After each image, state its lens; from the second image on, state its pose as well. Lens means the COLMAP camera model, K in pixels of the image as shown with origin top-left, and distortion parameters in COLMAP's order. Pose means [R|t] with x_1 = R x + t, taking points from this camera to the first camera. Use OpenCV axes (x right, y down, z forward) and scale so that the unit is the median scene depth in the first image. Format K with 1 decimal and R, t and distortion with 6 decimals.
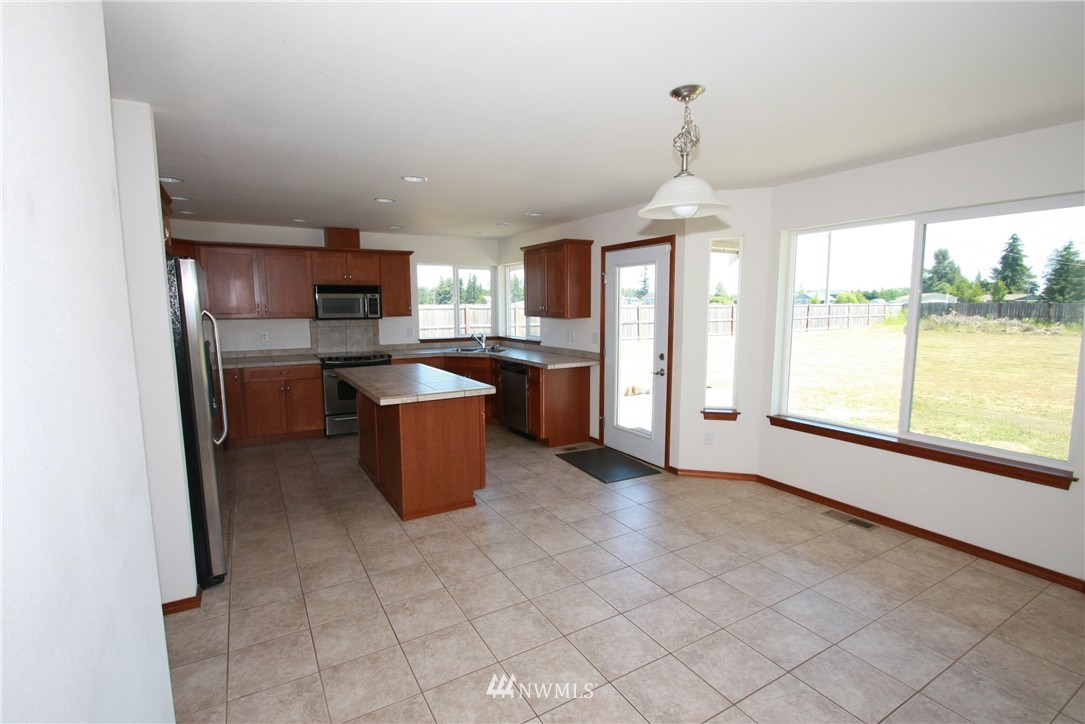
lens RADIAL K [[506.3, 0, 540.2], [0, 506.3, 363.7], [0, 0, 1]] dist [0.005737, -0.004079]
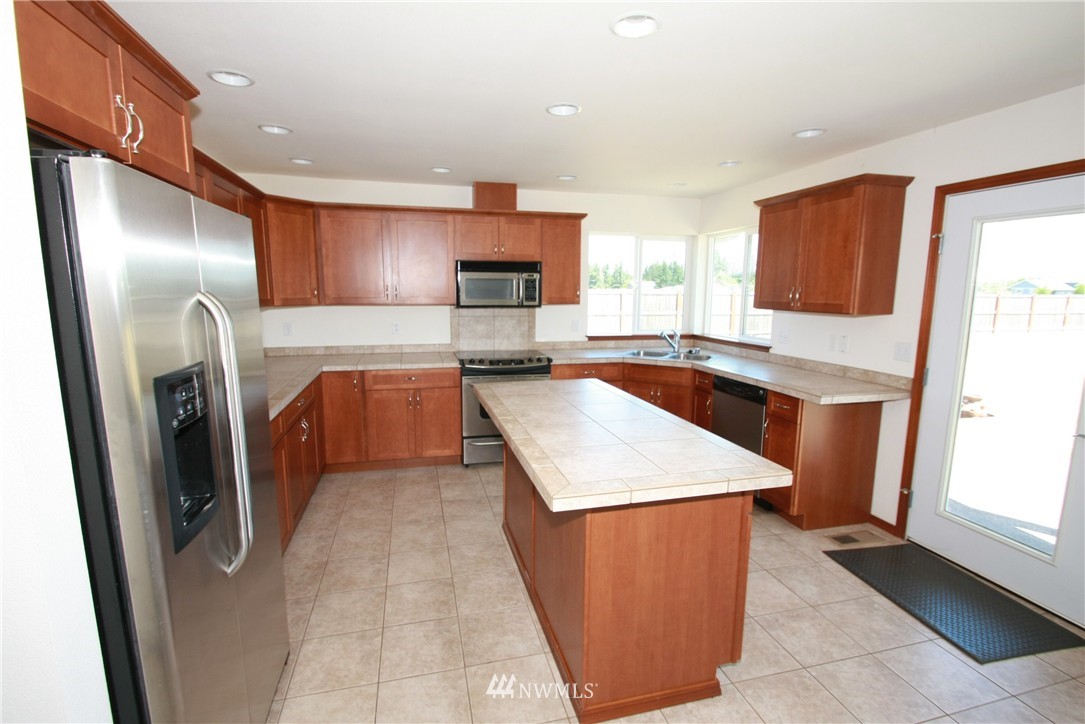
lens RADIAL K [[506.3, 0, 542.3], [0, 506.3, 363.0], [0, 0, 1]] dist [0.005737, -0.004079]
pose [[0.961785, 0.051616, -0.268898, -0.127062], [-0.044204, 0.998459, 0.033549, -0.038648], [0.270215, -0.020381, 0.962584, 0.342503]]
